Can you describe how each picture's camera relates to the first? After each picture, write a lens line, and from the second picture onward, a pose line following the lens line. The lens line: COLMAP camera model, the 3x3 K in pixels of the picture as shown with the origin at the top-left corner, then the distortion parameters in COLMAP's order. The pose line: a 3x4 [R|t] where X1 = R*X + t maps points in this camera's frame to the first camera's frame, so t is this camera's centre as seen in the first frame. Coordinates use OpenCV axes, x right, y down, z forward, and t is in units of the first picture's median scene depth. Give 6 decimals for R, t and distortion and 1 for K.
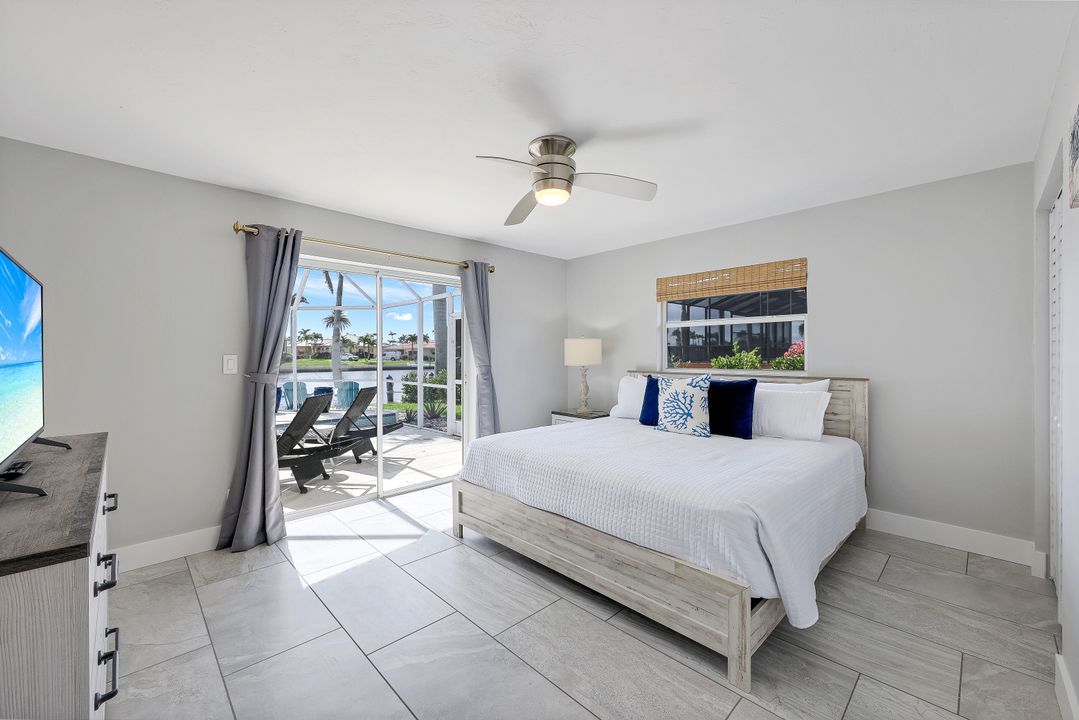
lens RADIAL K [[434.3, 0, 540.2], [0, 434.3, 354.6], [0, 0, 1]] dist [-0.000017, 0.000127]
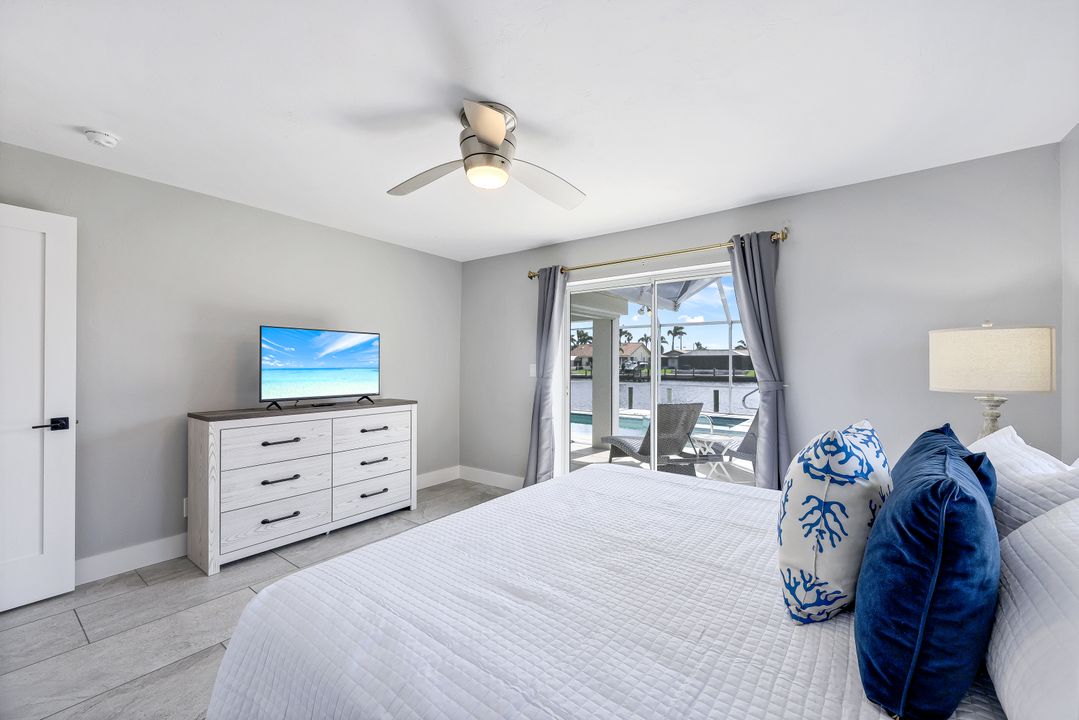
lens RADIAL K [[434.3, 0, 540.2], [0, 434.3, 354.6], [0, 0, 1]] dist [-0.000017, 0.000127]
pose [[0.154645, -0.010368, -0.987916, 0.638025], [-0.000398, 0.999944, -0.010557, -0.012356], [0.987970, 0.002026, 0.154633, 0.705861]]
